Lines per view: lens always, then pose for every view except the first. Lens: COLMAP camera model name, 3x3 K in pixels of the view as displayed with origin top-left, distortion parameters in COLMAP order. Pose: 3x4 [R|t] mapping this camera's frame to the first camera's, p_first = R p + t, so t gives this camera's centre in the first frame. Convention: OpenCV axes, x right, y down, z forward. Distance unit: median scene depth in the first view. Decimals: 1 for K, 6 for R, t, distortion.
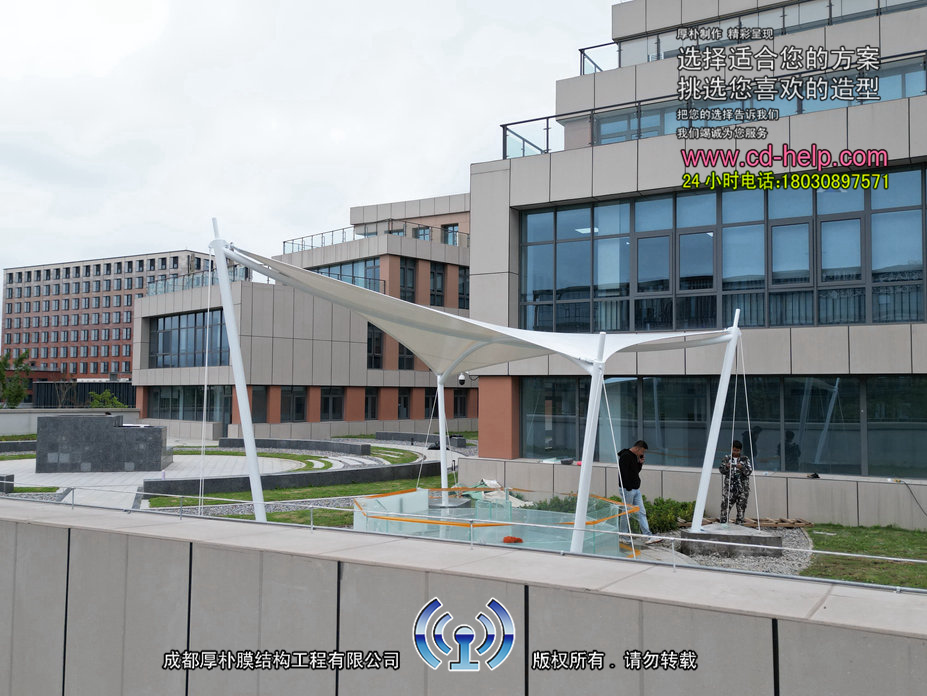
lens RADIAL K [[843.3, 0, 465.5], [0, 843.3, 349.4], [0, 0, 1]] dist [0.099916, -0.131271]
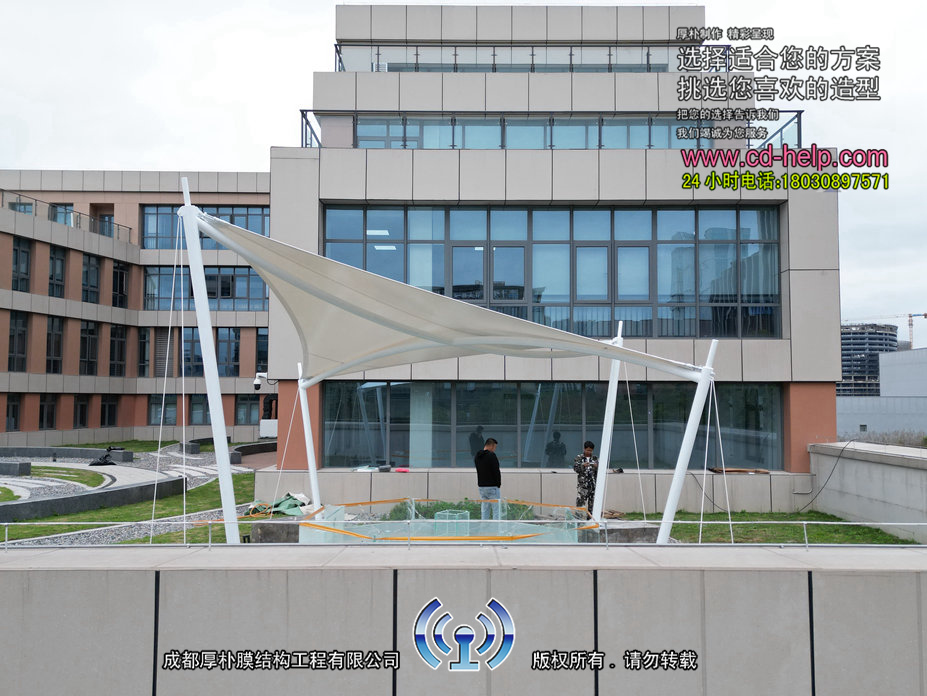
lens RADIAL K [[843.3, 0, 465.5], [0, 843.3, 349.4], [0, 0, 1]] dist [0.099916, -0.131271]
pose [[0.866231, 0.025788, 0.498978, -0.279276], [-0.022940, 0.999667, -0.011842, 0.004790], [-0.499118, -0.001189, 0.866533, 0.110425]]
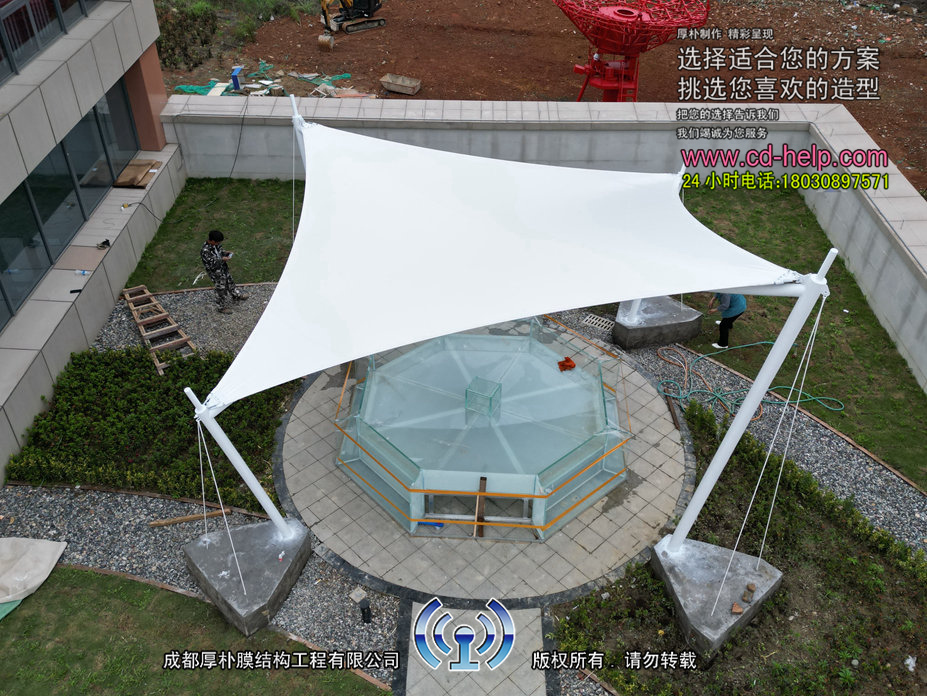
lens RADIAL K [[843.3, 0, 465.5], [0, 843.3, 349.4], [0, 0, 1]] dist [0.099916, -0.131271]
pose [[-0.479153, -0.544600, 0.688349, -0.374694], [-0.058001, 0.802167, 0.594276, -0.264716], [-0.875813, 0.244824, -0.415948, 0.901639]]
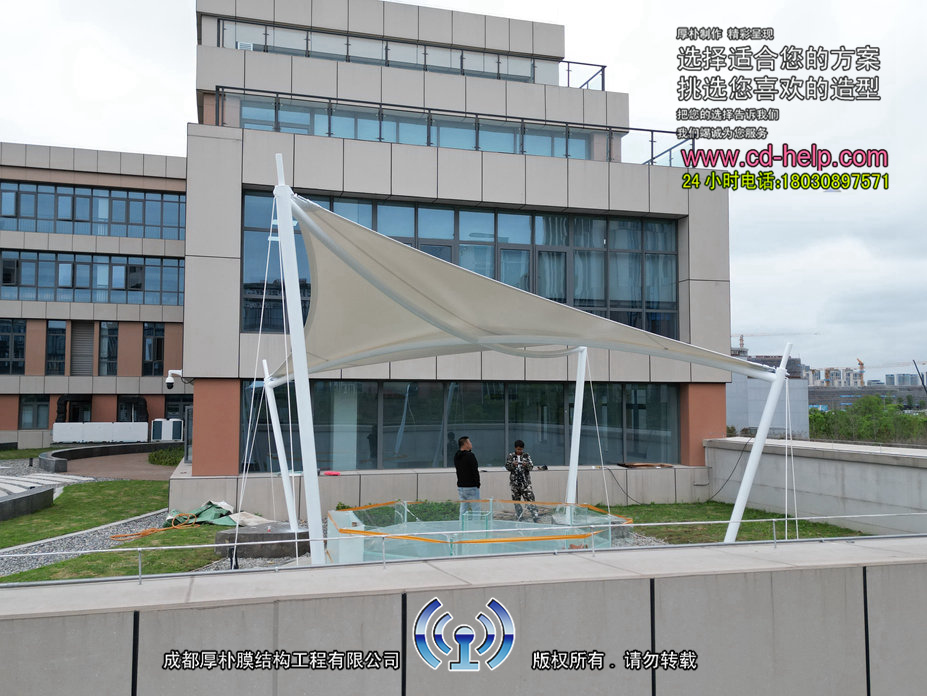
lens RADIAL K [[843.3, 0, 465.5], [0, 843.3, 349.4], [0, 0, 1]] dist [0.099916, -0.131271]
pose [[0.695279, 0.038111, 0.717729, -0.421058], [-0.033907, 0.999221, -0.020212, 0.011320], [-0.717939, -0.010283, 0.696030, 0.233208]]
